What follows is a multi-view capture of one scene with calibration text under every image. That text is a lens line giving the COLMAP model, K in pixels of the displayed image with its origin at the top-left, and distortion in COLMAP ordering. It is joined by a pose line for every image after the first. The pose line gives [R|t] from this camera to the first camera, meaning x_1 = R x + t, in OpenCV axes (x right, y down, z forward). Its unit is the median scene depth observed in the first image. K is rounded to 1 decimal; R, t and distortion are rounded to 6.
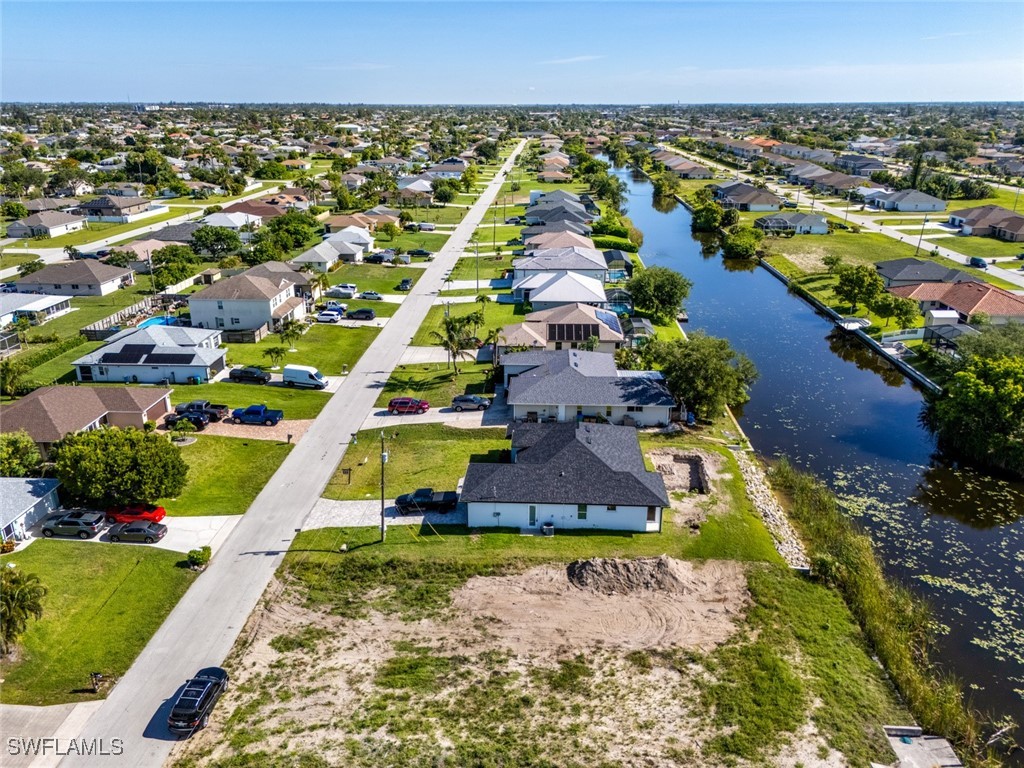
lens RADIAL K [[759.4, 0, 516.9], [0, 759.4, 386.0], [0, 0, 1]] dist [0.048115, -0.034429]
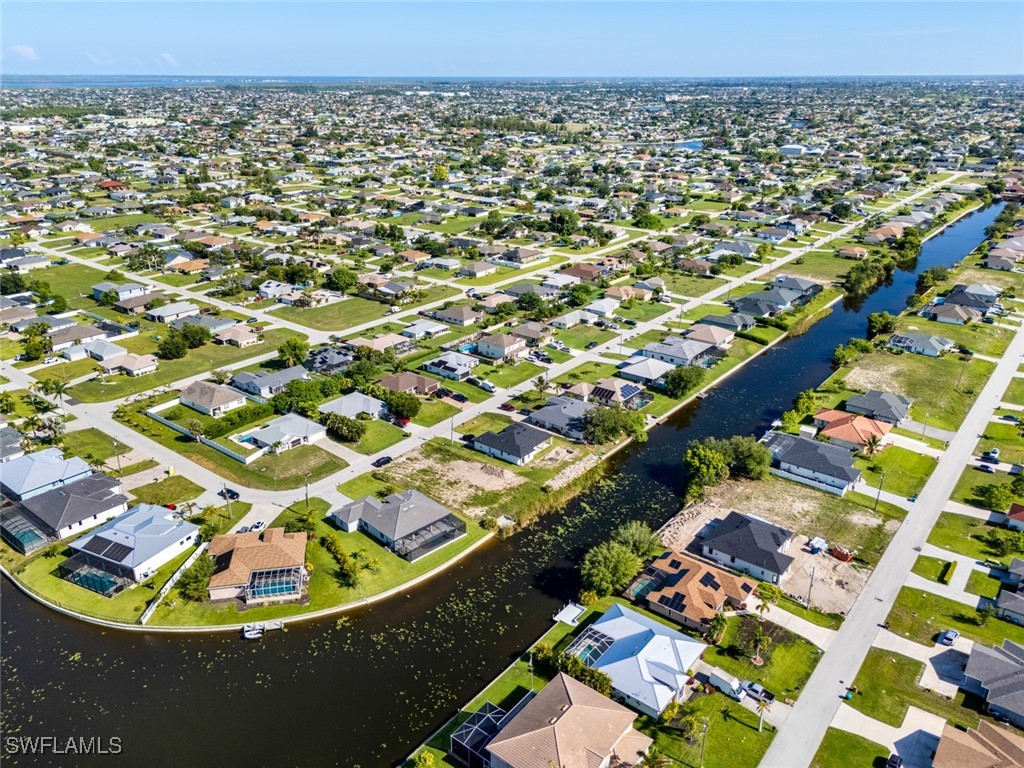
lens RADIAL K [[759.4, 0, 516.4], [0, 759.4, 379.0], [0, 0, 1]] dist [0.048115, -0.034429]
pose [[0.806887, 0.218951, -0.548628, 1.773619], [-0.203426, 0.974954, 0.089907, -0.425860], [0.554573, 0.039061, 0.831218, -1.588203]]
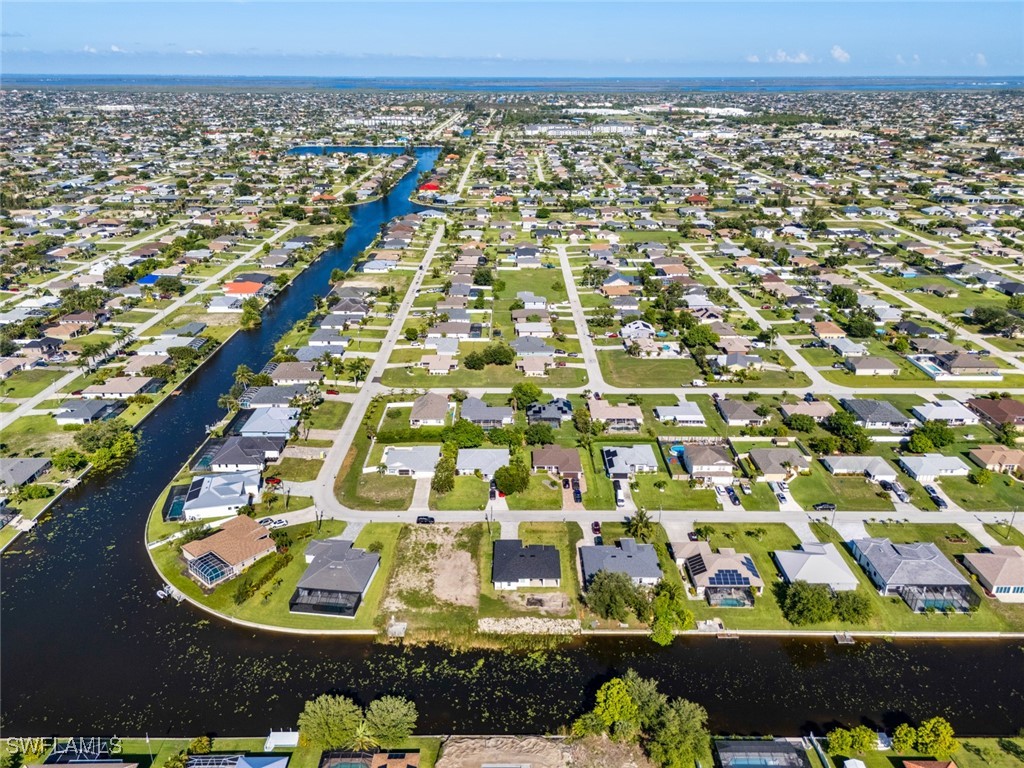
lens RADIAL K [[759.4, 0, 508.2], [0, 759.4, 382.0], [0, 0, 1]] dist [0.048115, -0.034429]
pose [[0.029410, 0.371331, -0.928035, 2.496902], [-0.340791, 0.876535, 0.339925, -1.444218], [0.939679, 0.306269, 0.152325, 0.368904]]
